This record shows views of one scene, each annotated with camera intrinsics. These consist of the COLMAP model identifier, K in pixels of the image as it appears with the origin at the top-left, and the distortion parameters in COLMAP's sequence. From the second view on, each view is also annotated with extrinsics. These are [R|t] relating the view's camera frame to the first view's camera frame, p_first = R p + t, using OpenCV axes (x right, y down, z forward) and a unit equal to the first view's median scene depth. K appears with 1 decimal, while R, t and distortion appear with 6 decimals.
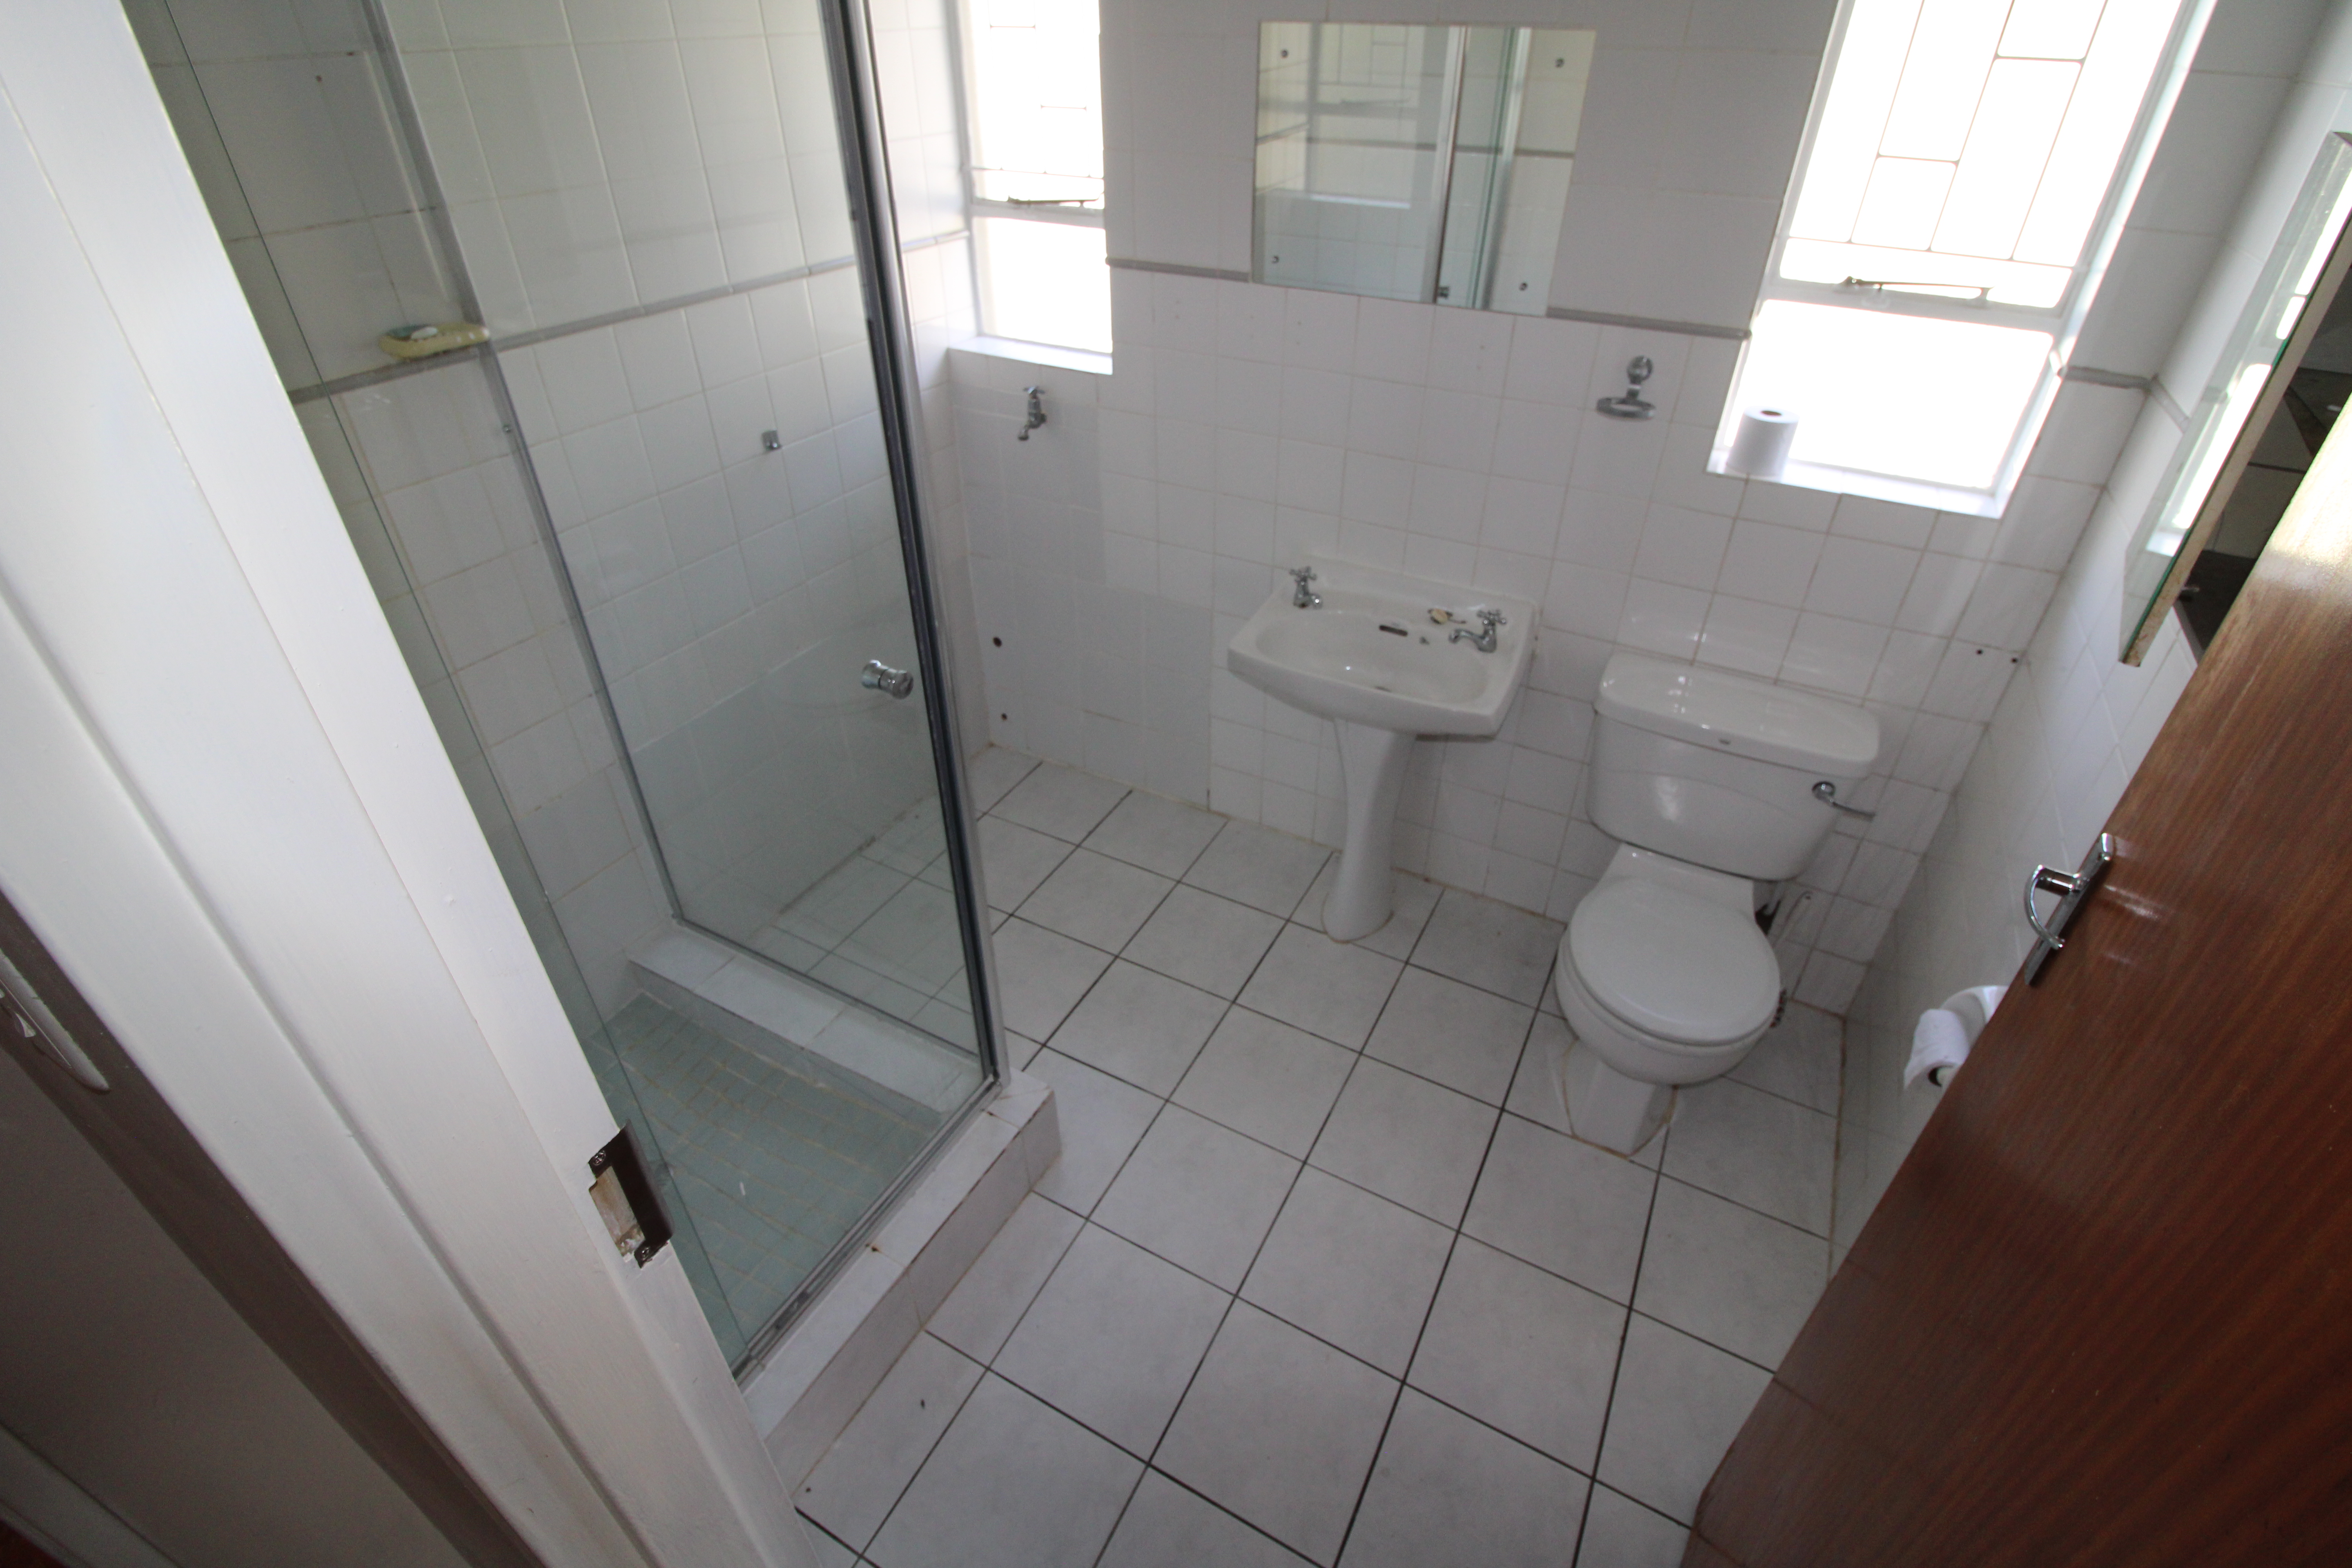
lens RADIAL K [[1095.4, 0, 1189.5], [0, 1095.4, 742.0], [0, 0, 1]] dist [-0.000425, -0.016407]
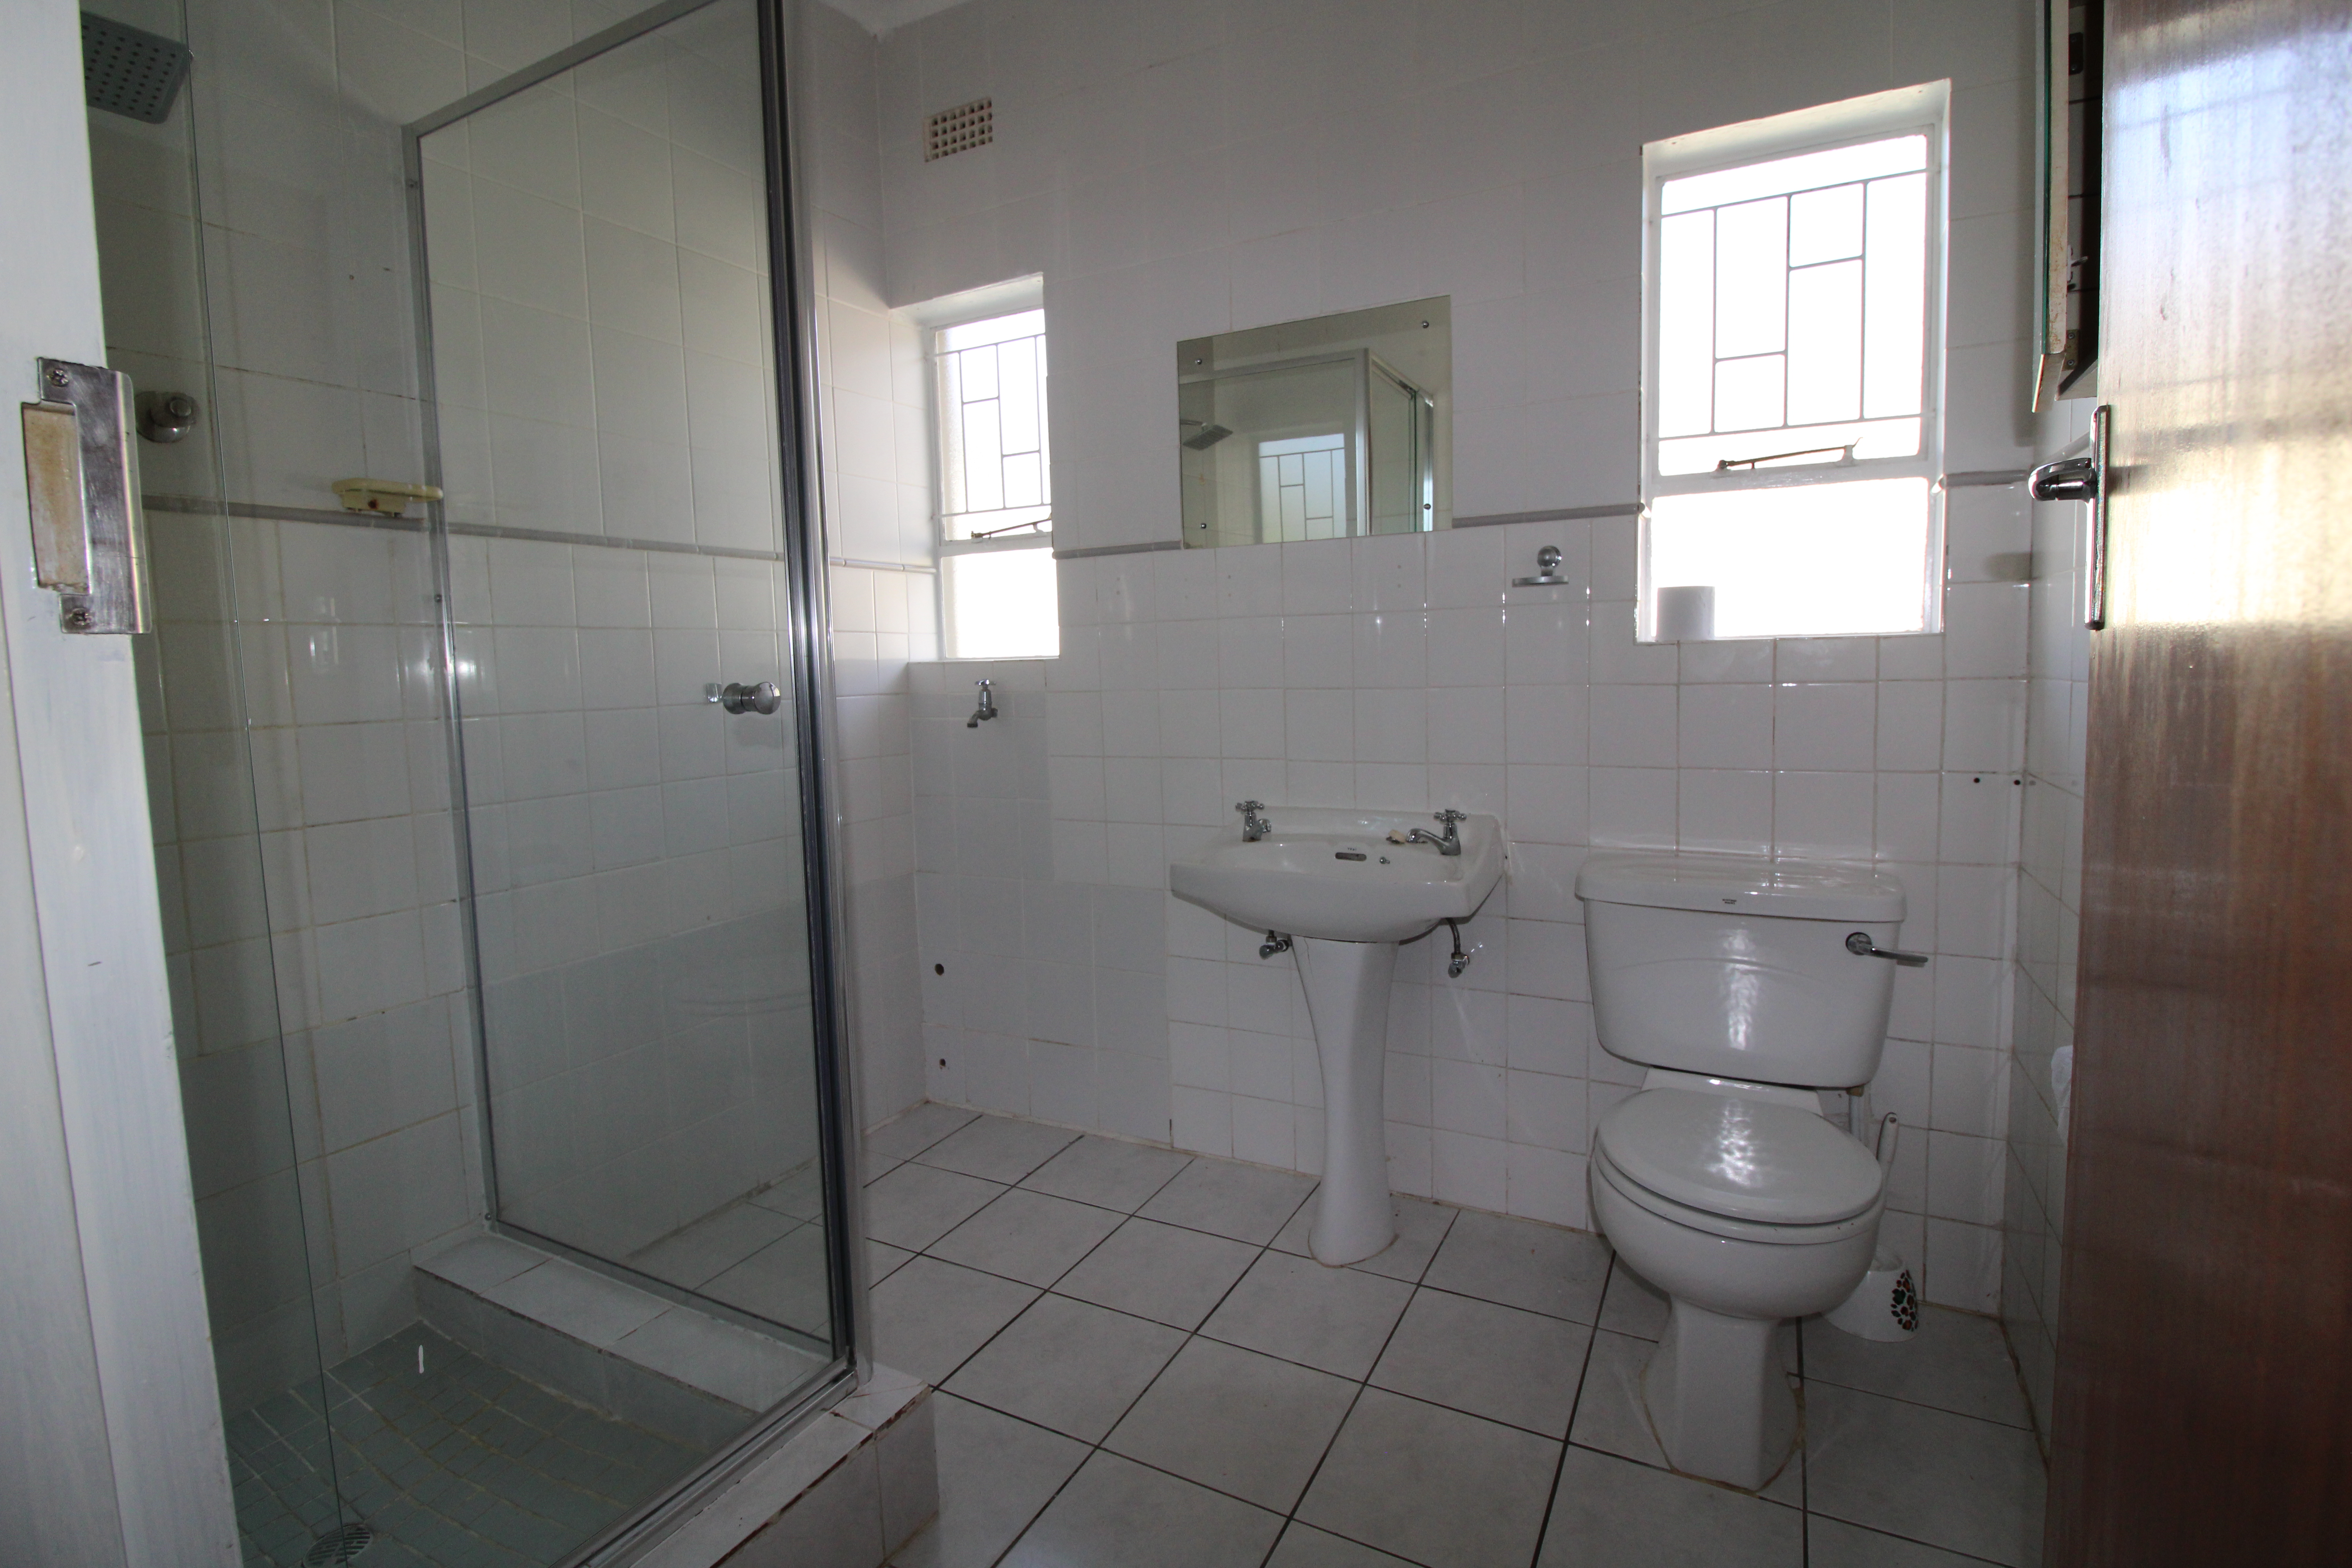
lens RADIAL K [[1095.4, 0, 1189.5], [0, 1095.4, 742.0], [0, 0, 1]] dist [-0.000425, -0.016407]
pose [[0.999413, -0.034248, 0.001083, 0.052851], [0.030311, 0.868911, -0.494039, 0.270025], [0.015978, 0.493782, 0.869439, 0.147021]]
